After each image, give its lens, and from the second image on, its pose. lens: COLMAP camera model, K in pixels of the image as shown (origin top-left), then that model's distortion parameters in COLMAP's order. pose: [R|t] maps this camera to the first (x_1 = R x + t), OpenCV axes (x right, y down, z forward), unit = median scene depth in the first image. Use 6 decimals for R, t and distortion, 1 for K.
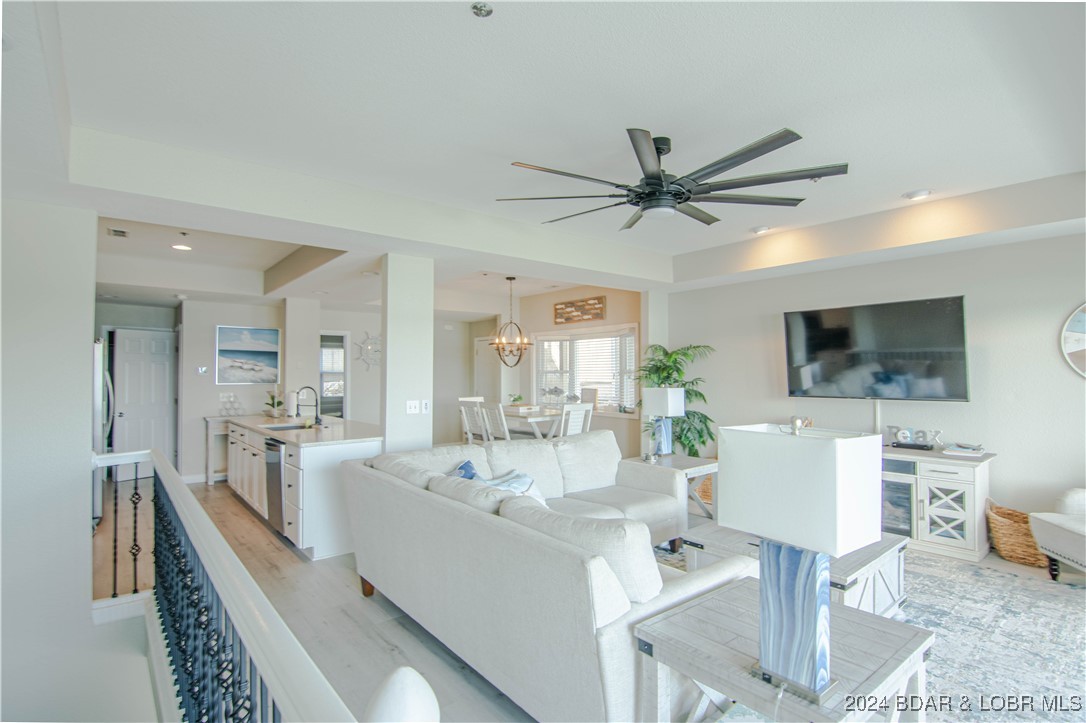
lens RADIAL K [[542.0, 0, 568.0], [0, 542.0, 363.7], [0, 0, 1]] dist [-0.007893, -0.003265]
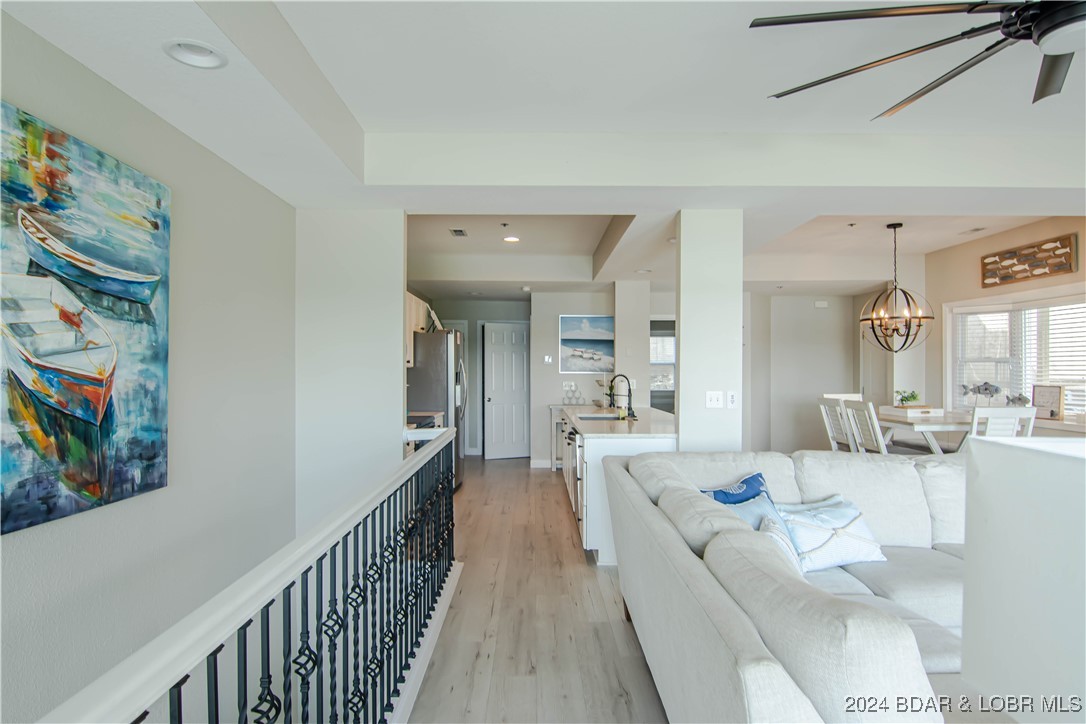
lens RADIAL K [[615.0, 0, 536.6], [0, 615.0, 368.6], [0, 0, 1]] dist [-0.004631, -0.009303]
pose [[0.752832, 0.001166, -0.658212, 0.073339], [0.010700, 0.999845, 0.014010, 0.012638], [0.658126, -0.017590, 0.752703, 0.098365]]
